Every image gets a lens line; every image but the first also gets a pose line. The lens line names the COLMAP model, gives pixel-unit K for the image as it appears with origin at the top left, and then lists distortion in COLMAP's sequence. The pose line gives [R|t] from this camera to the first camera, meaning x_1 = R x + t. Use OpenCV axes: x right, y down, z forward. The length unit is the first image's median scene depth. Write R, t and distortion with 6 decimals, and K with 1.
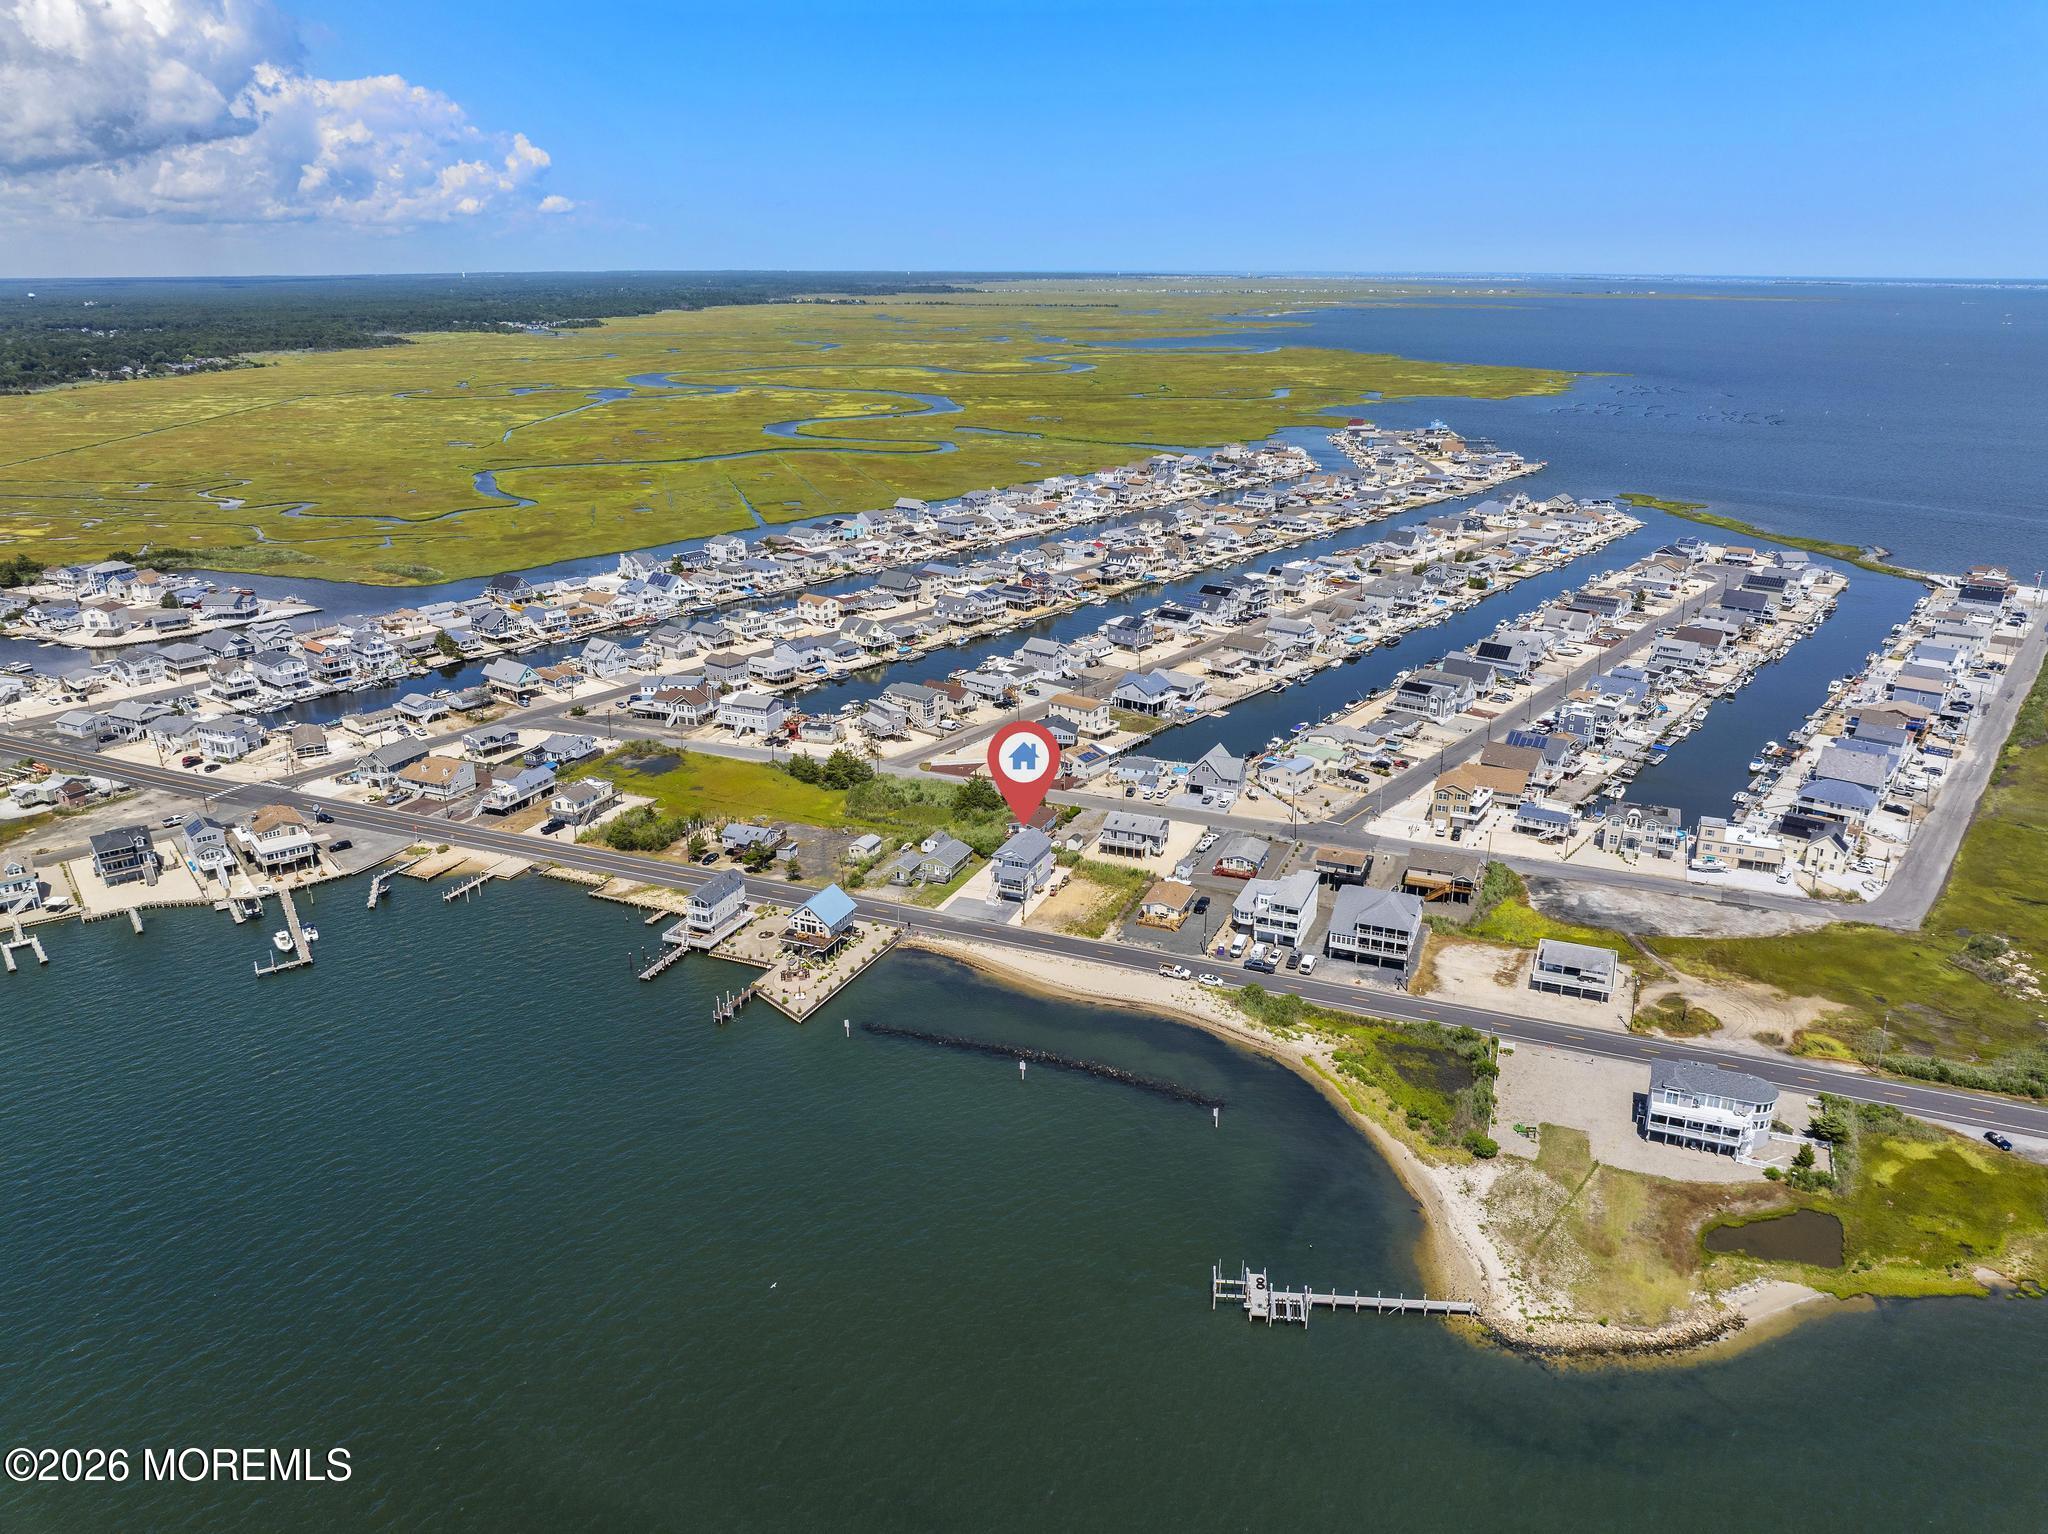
lens RADIAL K [[1468.3, 0, 1016.6], [0, 1468.3, 768.3], [0, 0, 1]] dist [-0.036576, -0.002673]
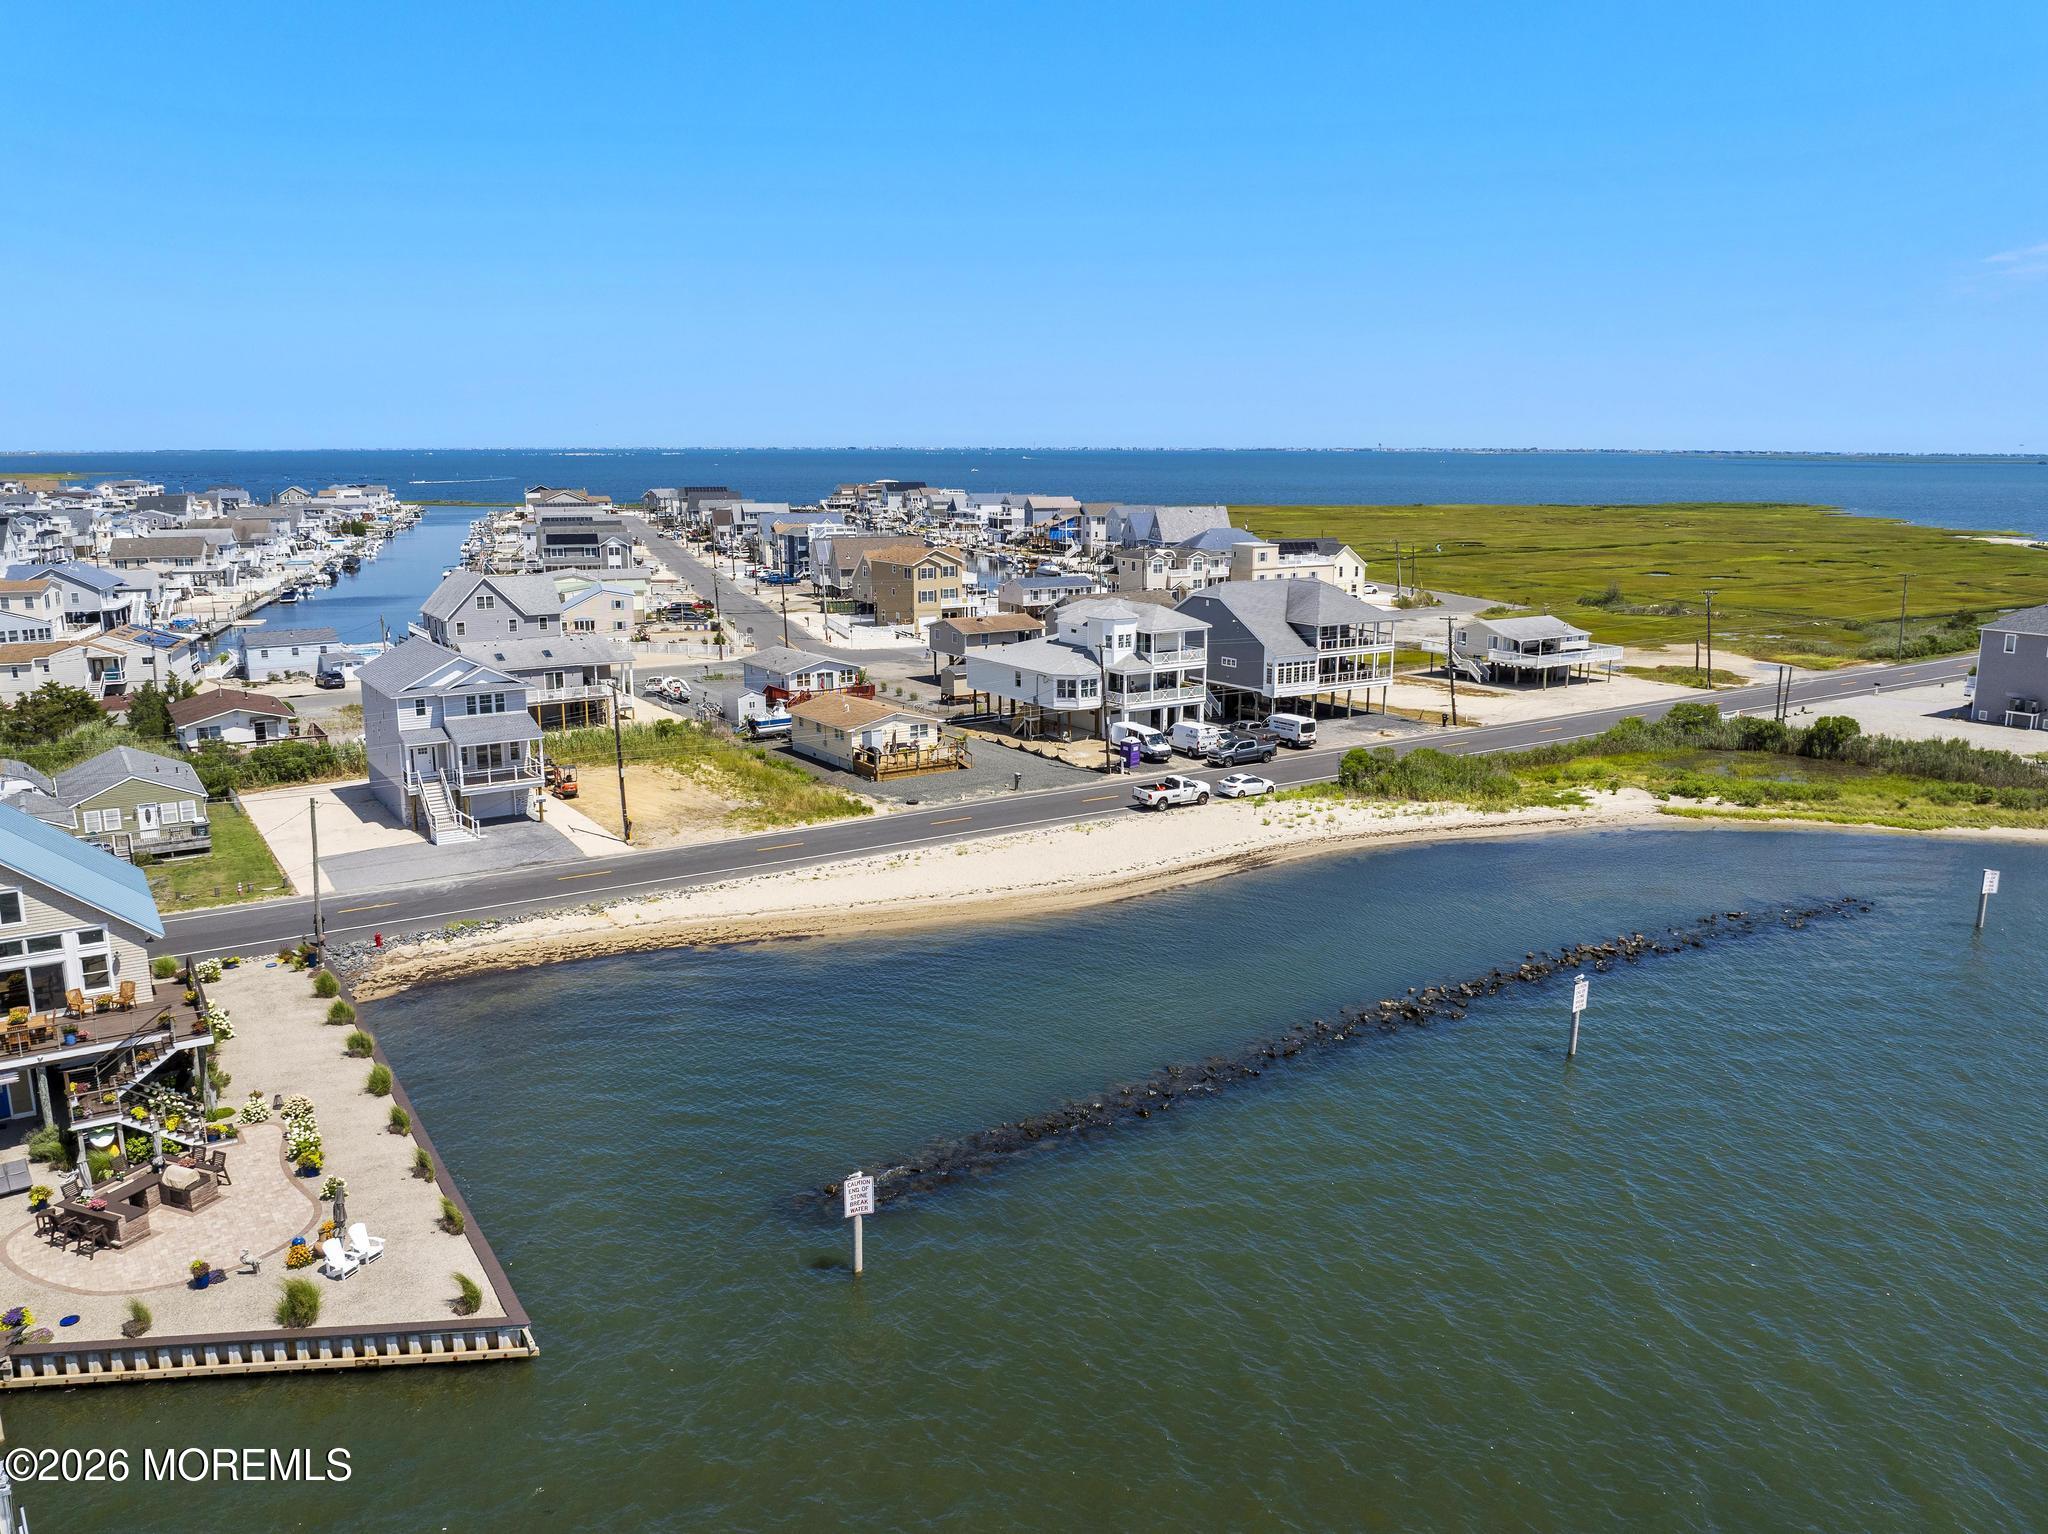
lens RADIAL K [[1519.2, 0, 1030.0], [0, 1519.2, 825.1], [0, 0, 1]] dist [-0.031950, 0.002860]
pose [[0.540799, -0.192420, 0.818847, -0.178385], [0.269968, 0.961688, 0.047688, 0.091432], [-0.796651, 0.195273, 0.572027, 0.623307]]
